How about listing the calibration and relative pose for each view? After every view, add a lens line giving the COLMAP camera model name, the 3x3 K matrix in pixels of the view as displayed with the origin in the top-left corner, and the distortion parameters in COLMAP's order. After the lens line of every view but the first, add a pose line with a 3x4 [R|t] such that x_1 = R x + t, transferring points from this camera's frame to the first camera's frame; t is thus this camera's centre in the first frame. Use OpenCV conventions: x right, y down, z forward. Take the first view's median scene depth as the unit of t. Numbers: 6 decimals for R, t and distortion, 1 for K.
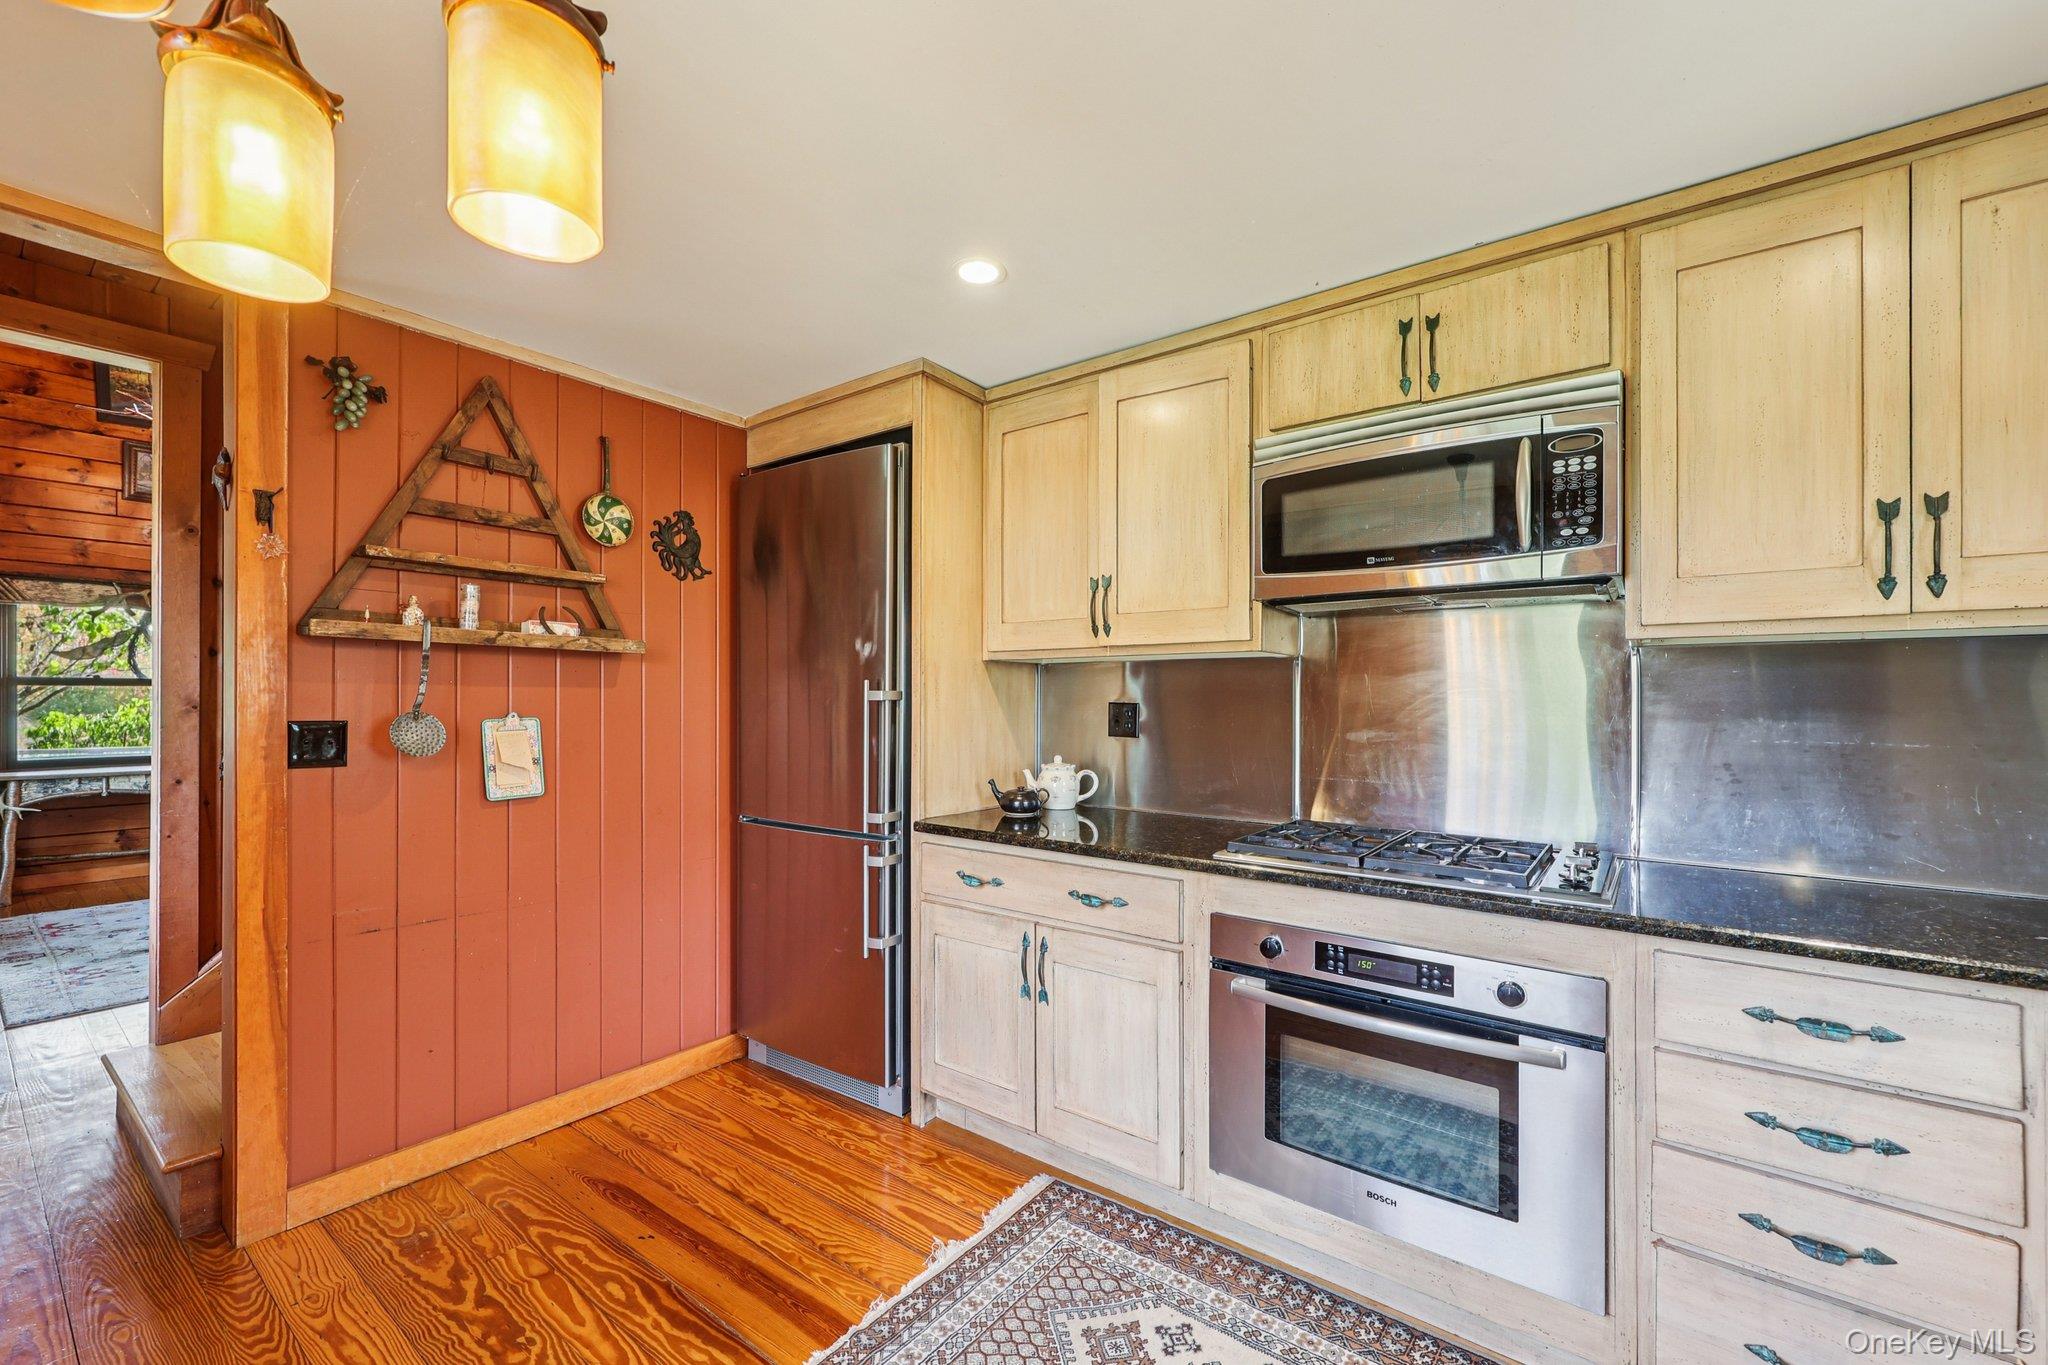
lens RADIAL K [[832.5, 0, 976.0], [0, 832.5, 688.4], [0, 0, 1]] dist [0.003639, 0.000713]
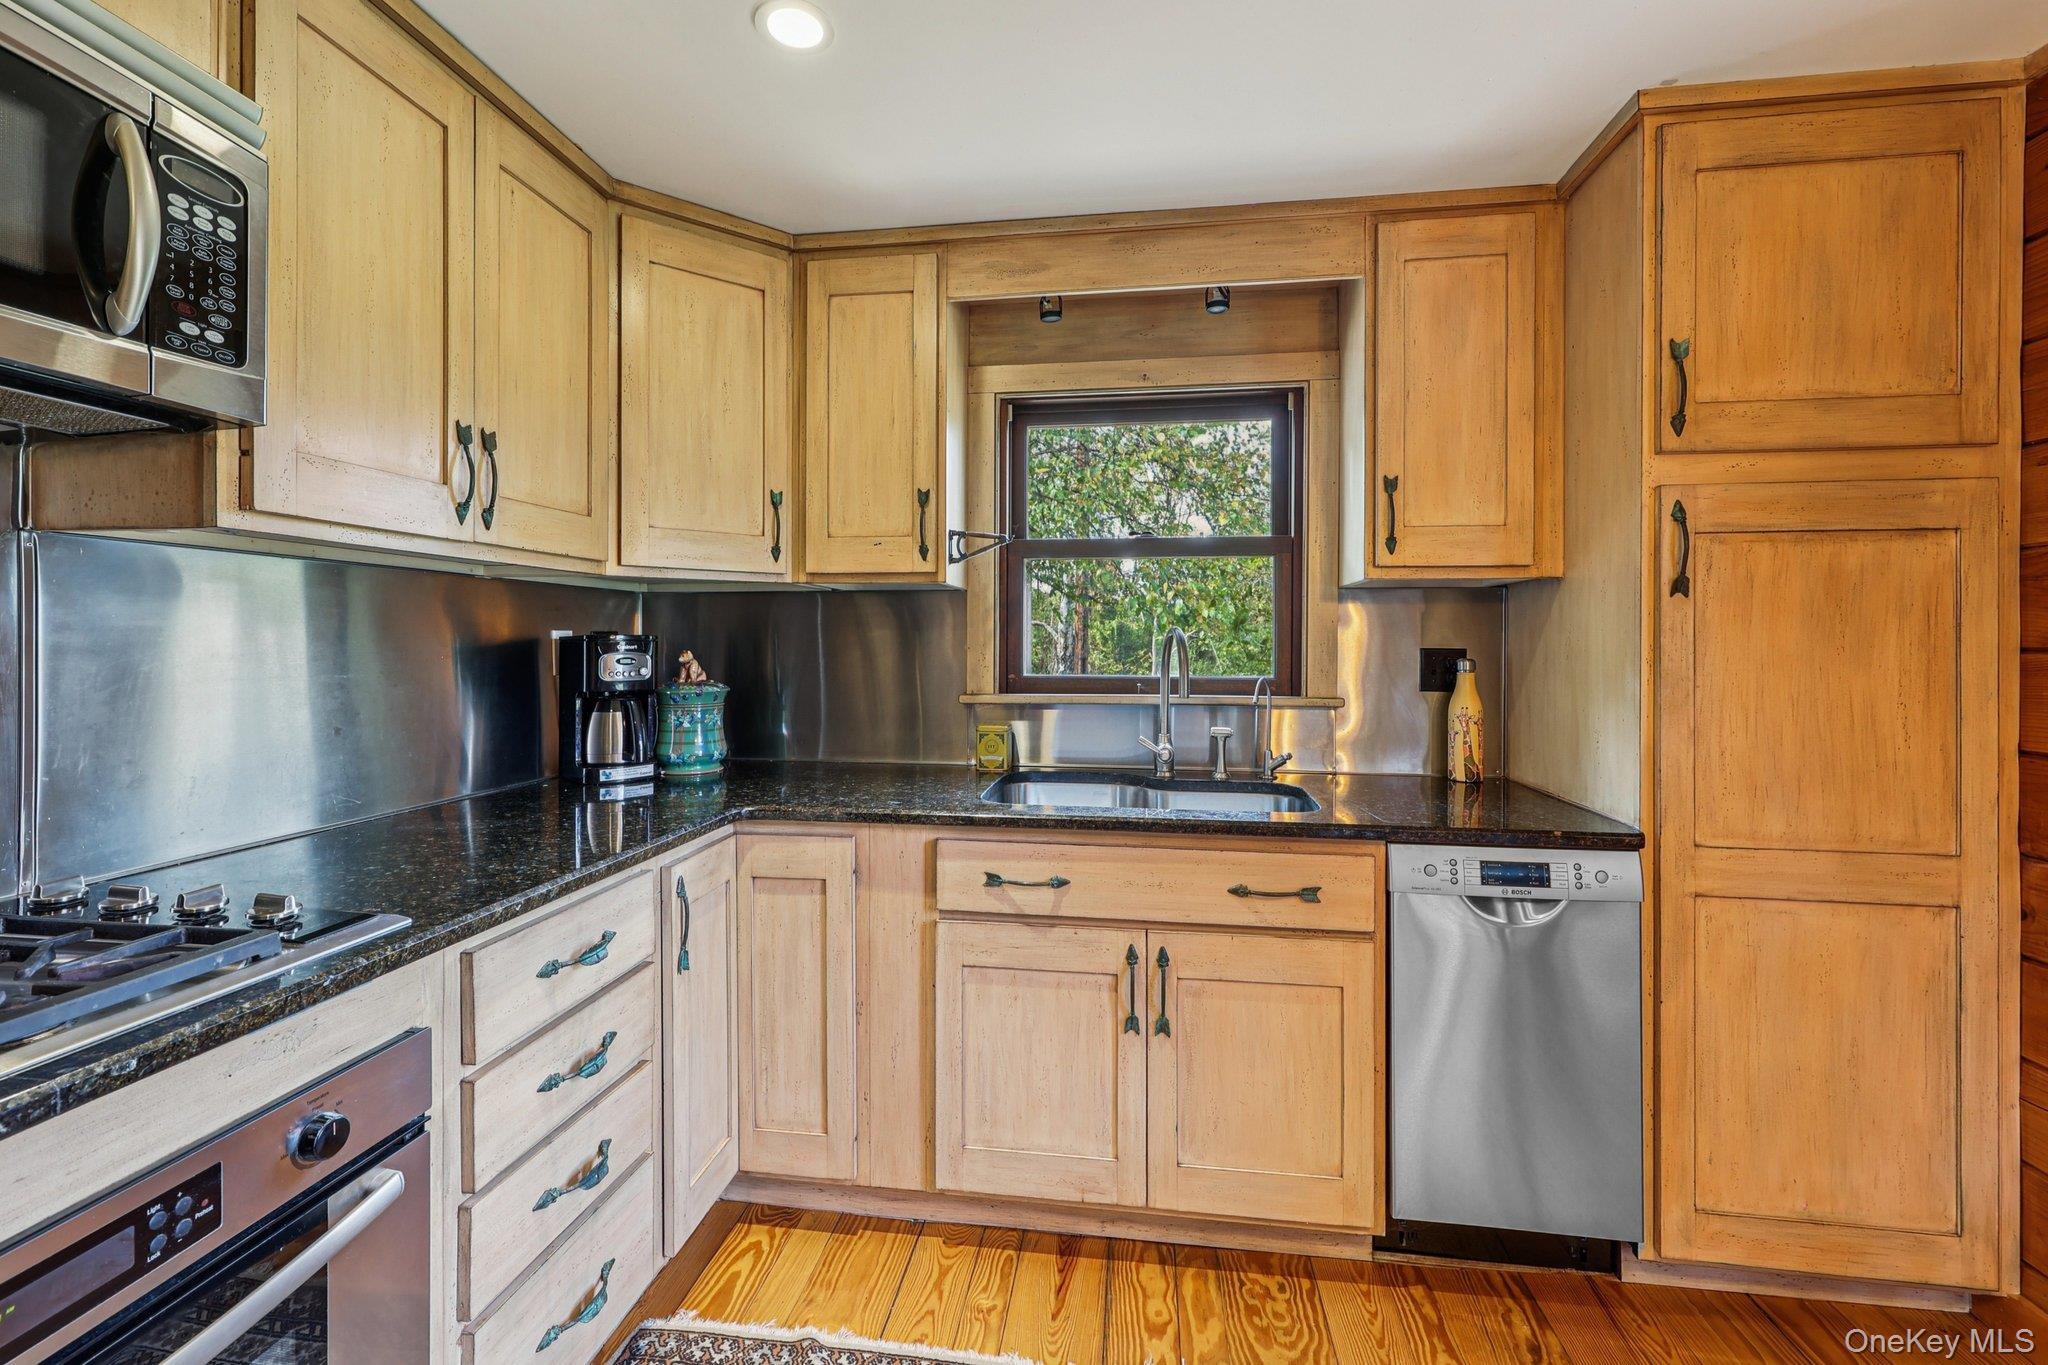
lens RADIAL K [[842.6, 0, 1030.5], [0, 842.6, 650.1], [0, 0, 1]] dist [0.003190, 0.000350]
pose [[-0.530504, -0.008291, 0.847642, -0.097914], [-0.010346, 0.999941, 0.003306, 0.027003], [-0.847619, -0.007016, -0.530559, 0.878408]]
